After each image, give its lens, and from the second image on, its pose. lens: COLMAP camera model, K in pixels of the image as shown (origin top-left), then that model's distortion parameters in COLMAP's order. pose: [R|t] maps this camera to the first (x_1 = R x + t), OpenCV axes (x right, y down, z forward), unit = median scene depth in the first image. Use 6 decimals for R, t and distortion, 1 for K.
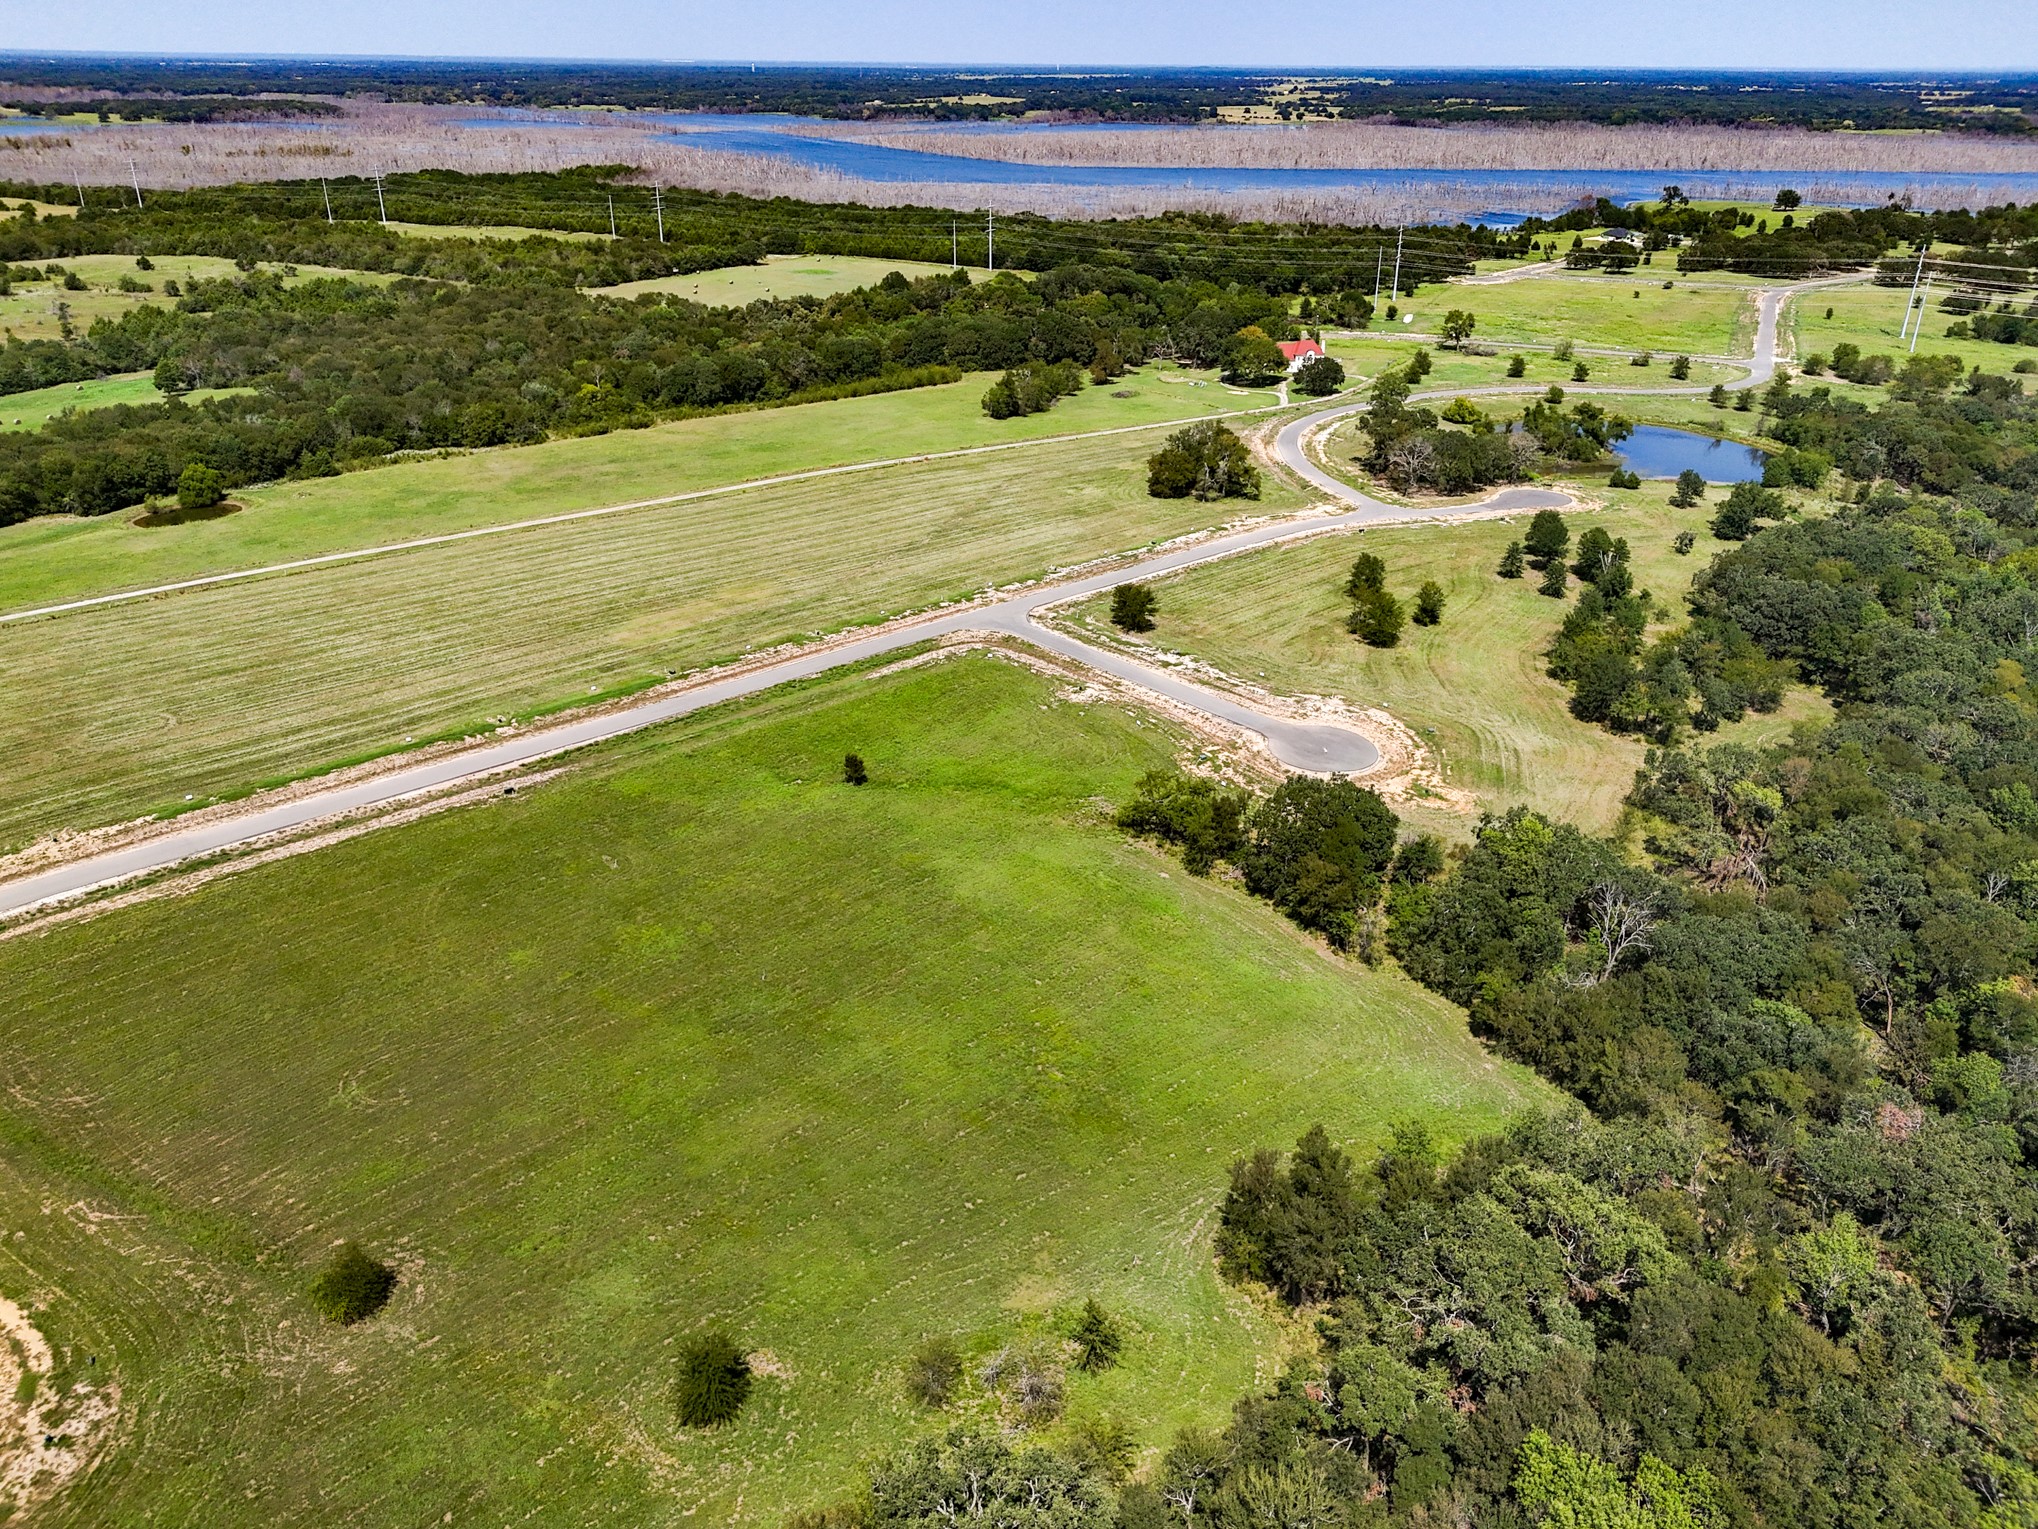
lens RADIAL K [[1497.0, 0, 1025.4], [0, 1497.0, 769.9], [0, 0, 1]] dist [0.058642, -0.053278]
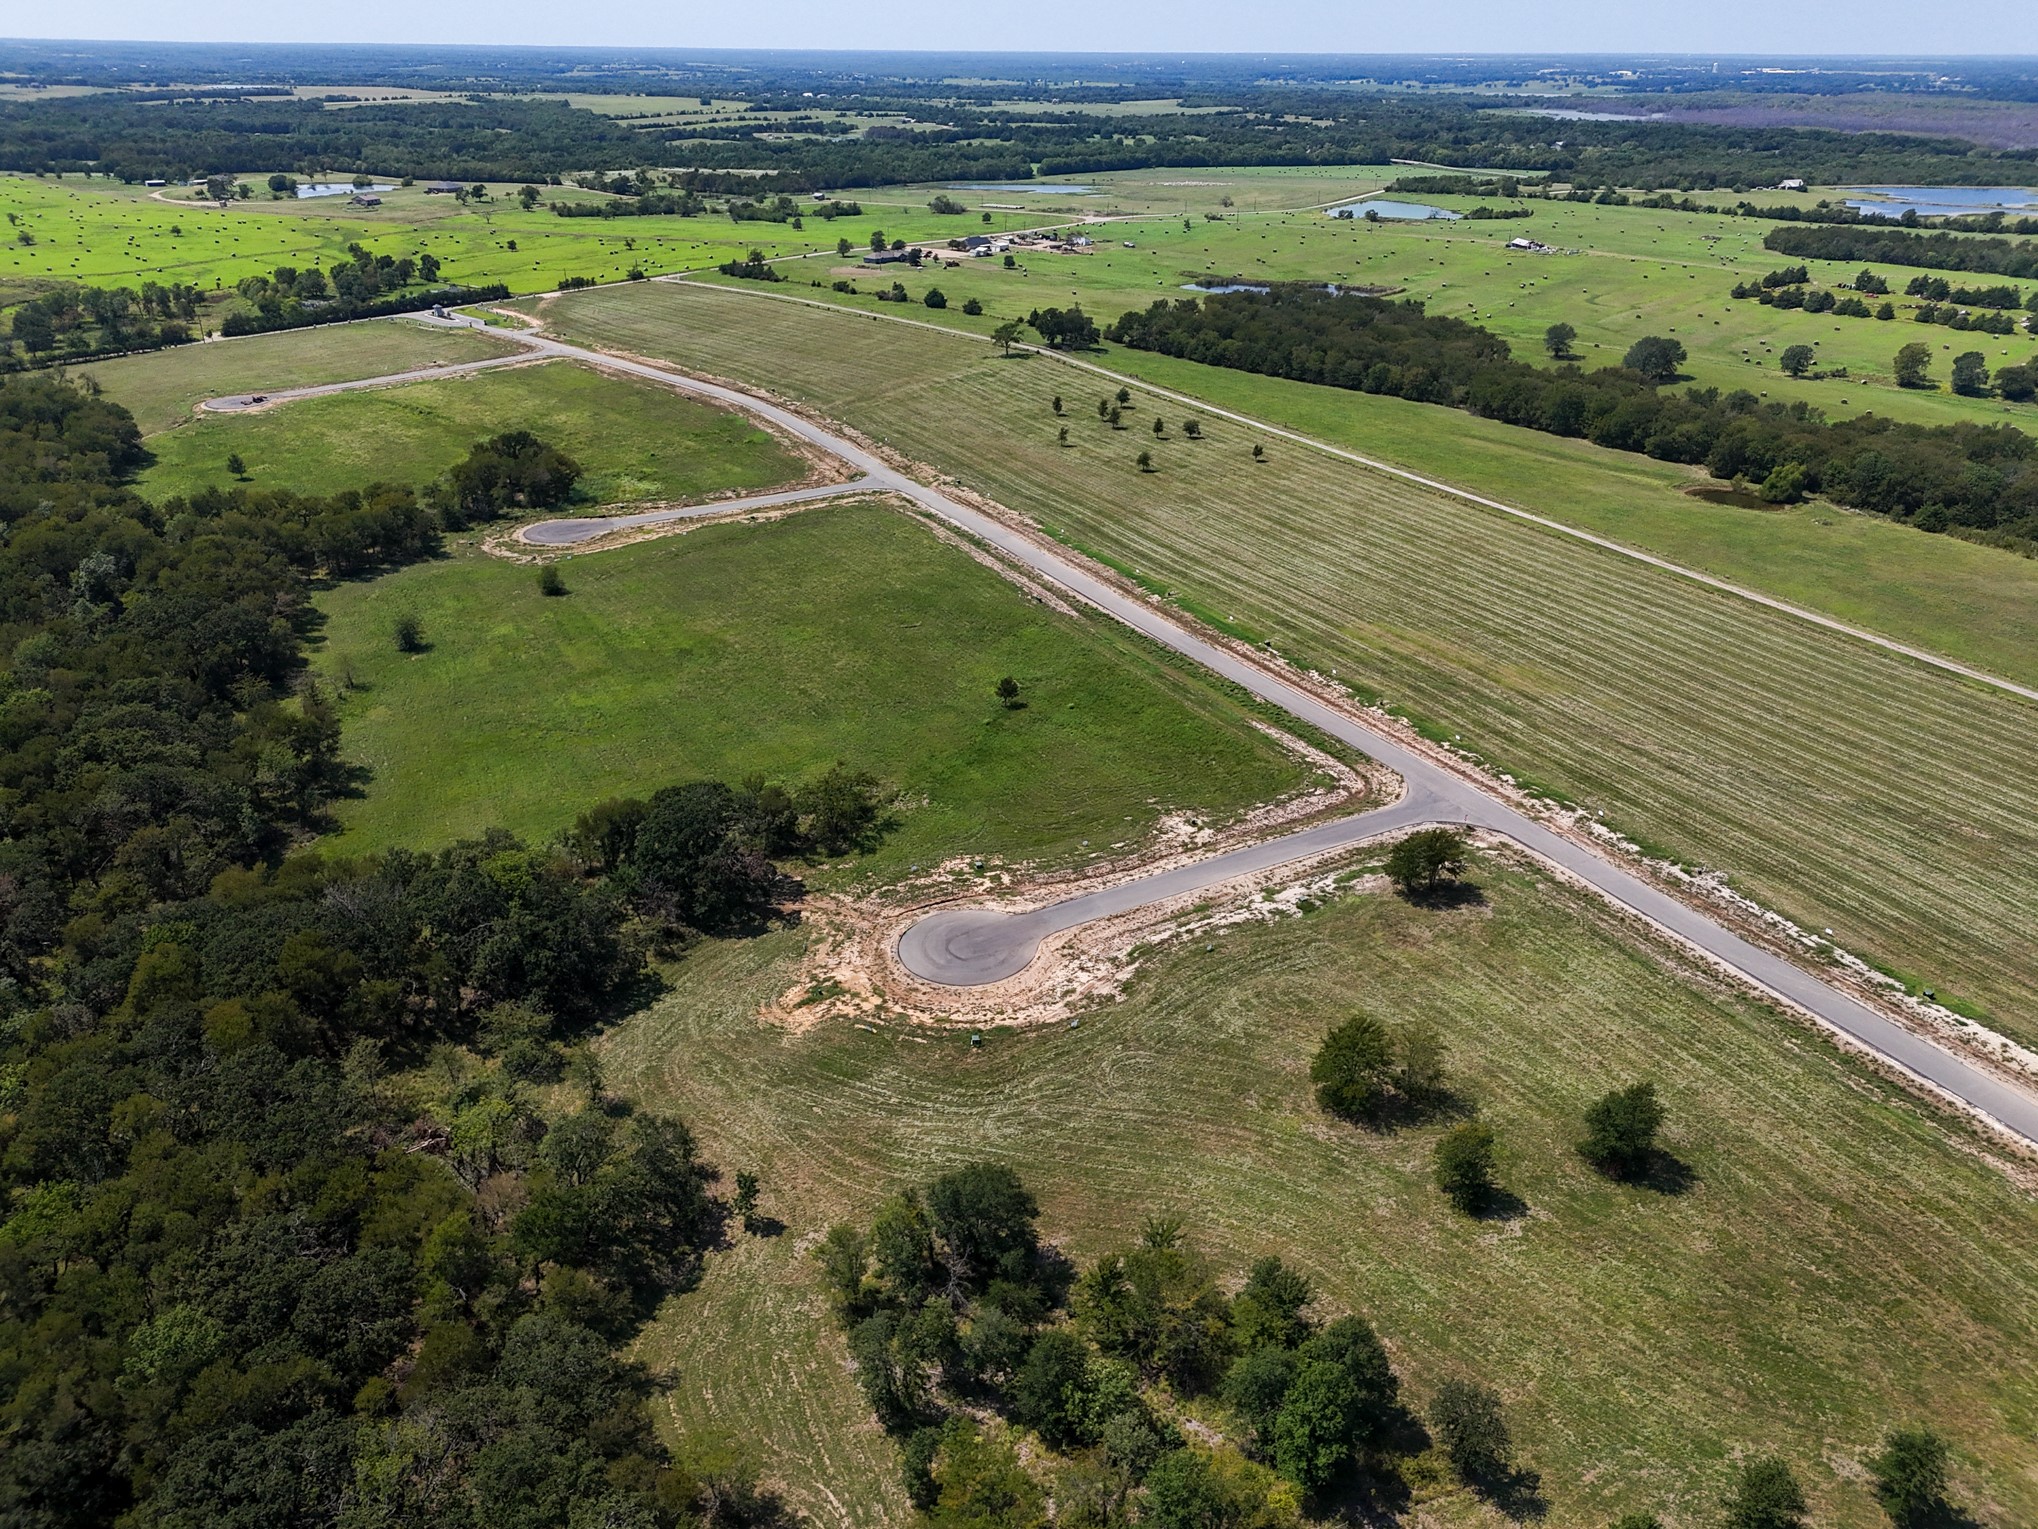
lens RADIAL K [[1497.0, 0, 1018.8], [0, 1497.0, 777.1], [0, 0, 1]] dist [0.058642, -0.053278]
pose [[-0.250976, 0.412599, -0.875656, 0.727128], [-0.421395, 0.767824, 0.482569, -0.405794], [0.871457, 0.490110, -0.018839, 0.875839]]
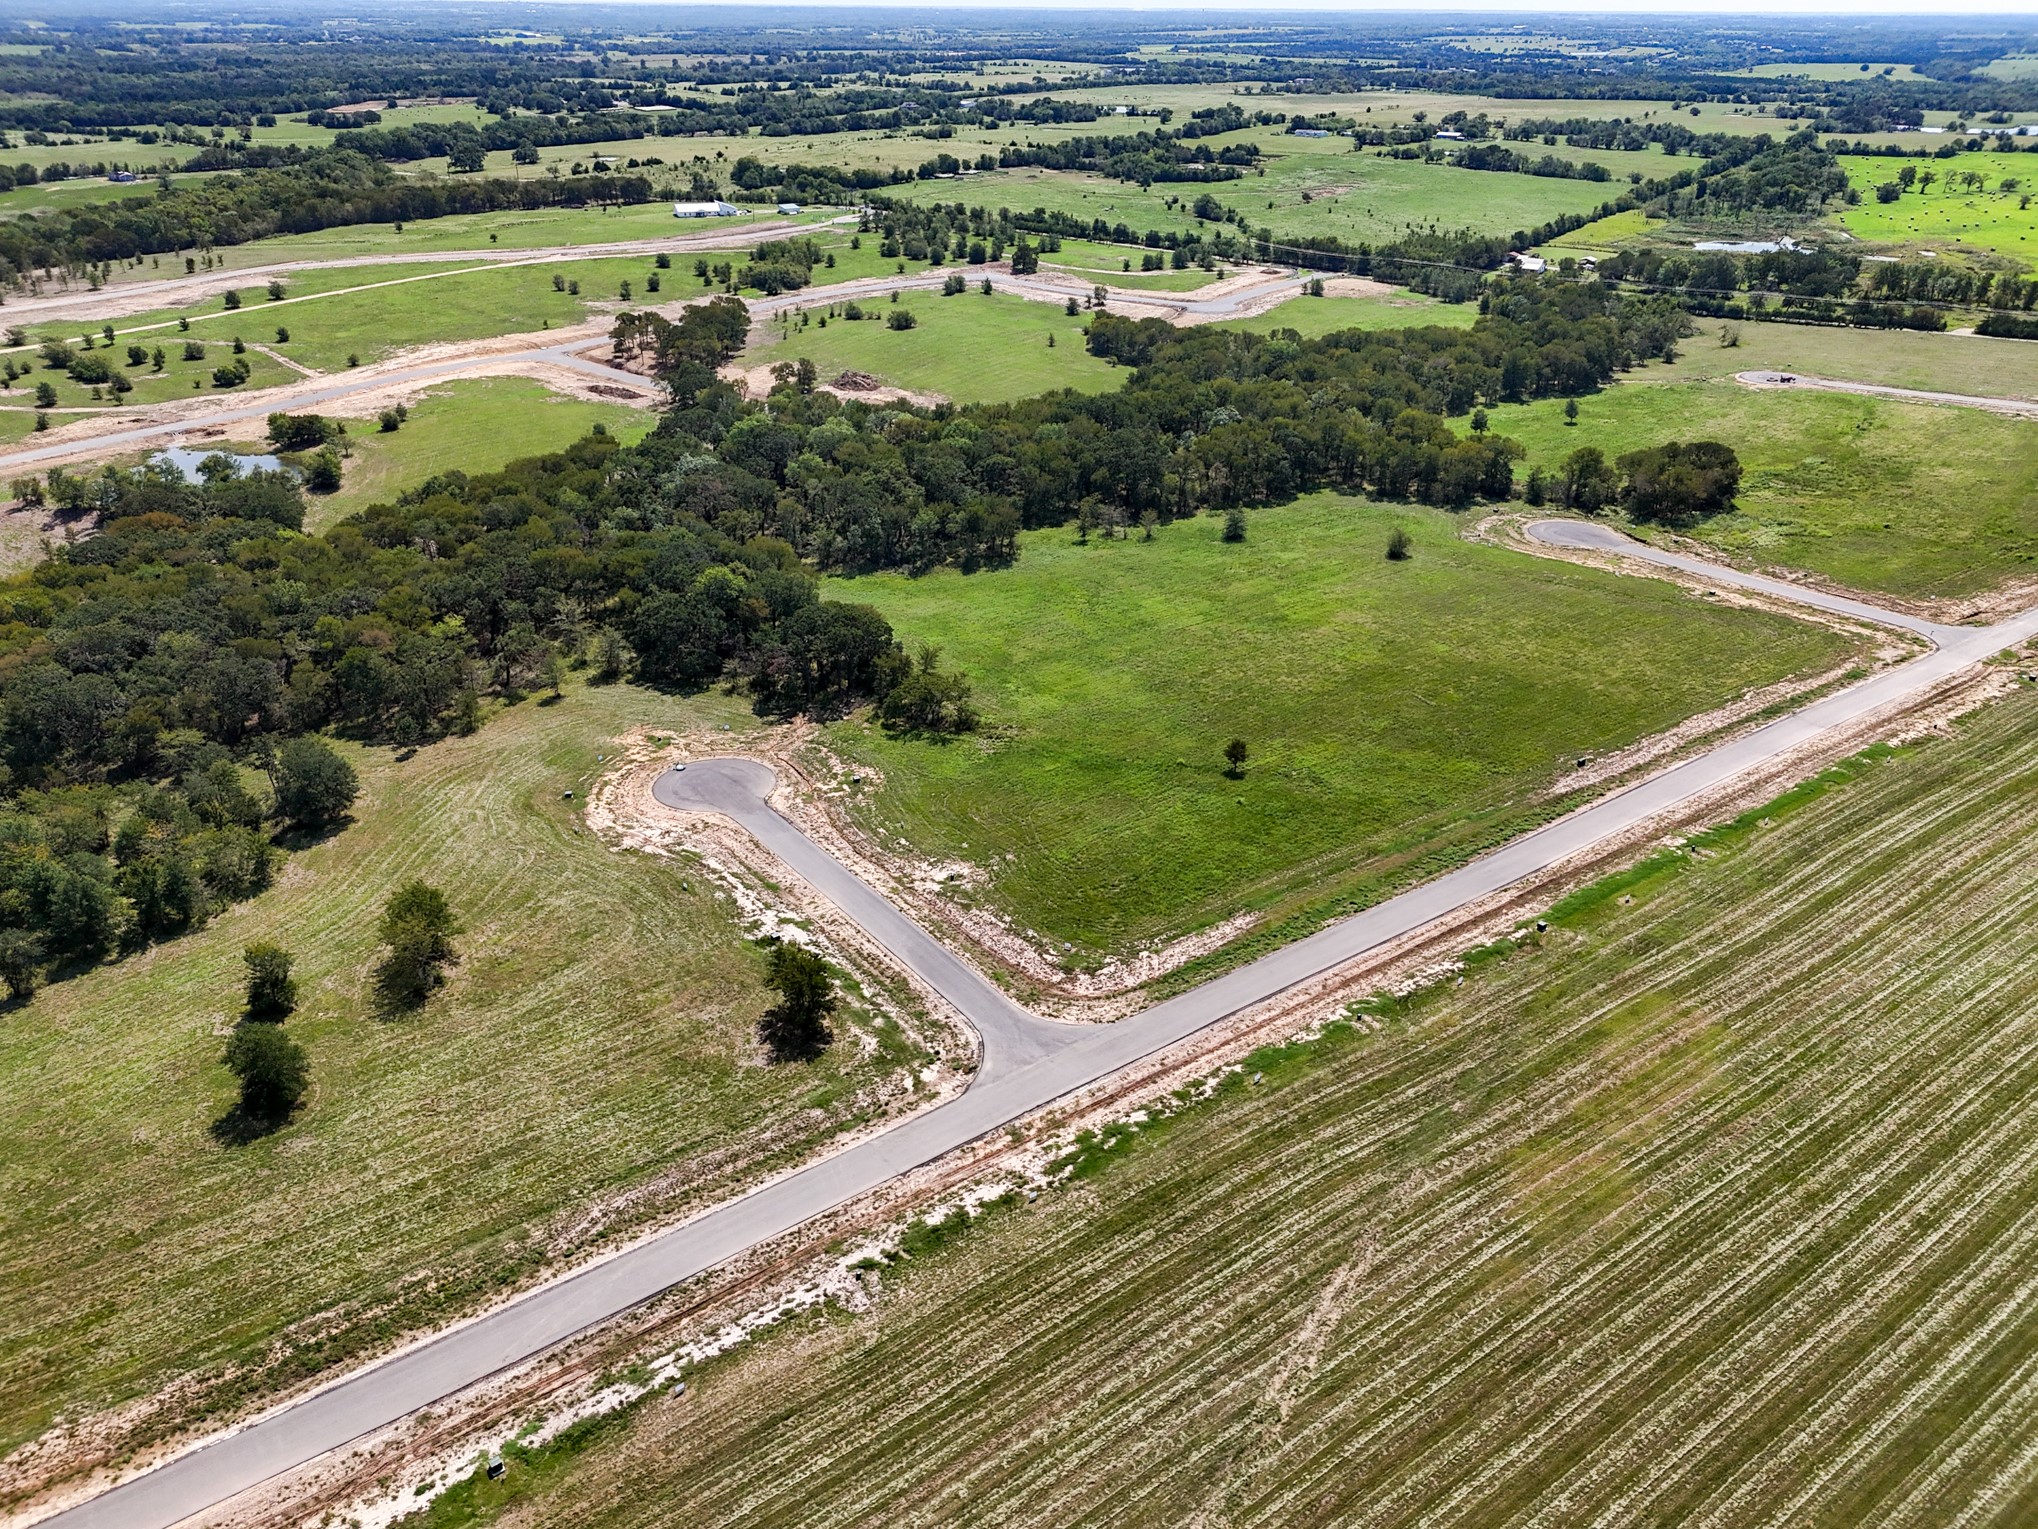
lens RADIAL K [[1497.0, 0, 1017.3], [0, 1497.0, 756.9], [0, 0, 1]] dist [0.058642, -0.053278]
pose [[-0.991632, -0.072776, 0.106630, -0.064403], [0.038919, 0.619016, 0.784414, -0.628801], [-0.123092, 0.782000, -0.611003, 1.327762]]
